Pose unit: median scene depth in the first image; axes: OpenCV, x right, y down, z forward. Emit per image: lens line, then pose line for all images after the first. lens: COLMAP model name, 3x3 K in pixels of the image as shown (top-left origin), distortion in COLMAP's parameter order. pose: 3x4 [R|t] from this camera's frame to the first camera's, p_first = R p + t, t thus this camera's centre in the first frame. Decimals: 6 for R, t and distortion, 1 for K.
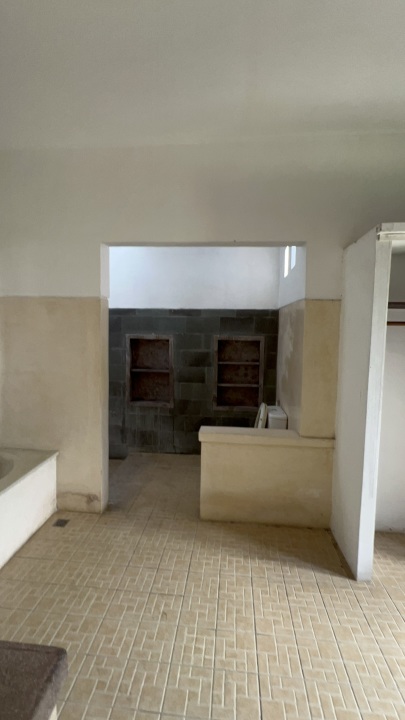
lens RADIAL K [[331.0, 0, 201.1], [0, 331.0, 357.6], [0, 0, 1]] dist [-0.002332, 0.000847]
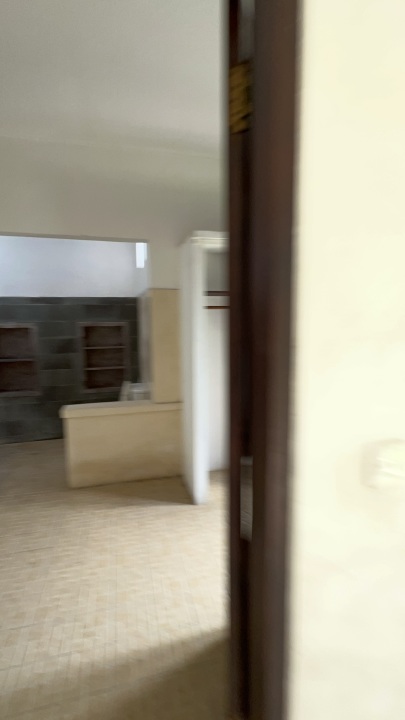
lens RADIAL K [[331.0, 0, 201.1], [0, 331.0, 357.6], [0, 0, 1]] dist [-0.002332, 0.000847]
pose [[0.939390, -0.069126, 0.335810, 0.047878], [0.055880, 0.997236, 0.048962, 0.015362], [-0.338266, -0.027229, 0.940656, -0.123856]]
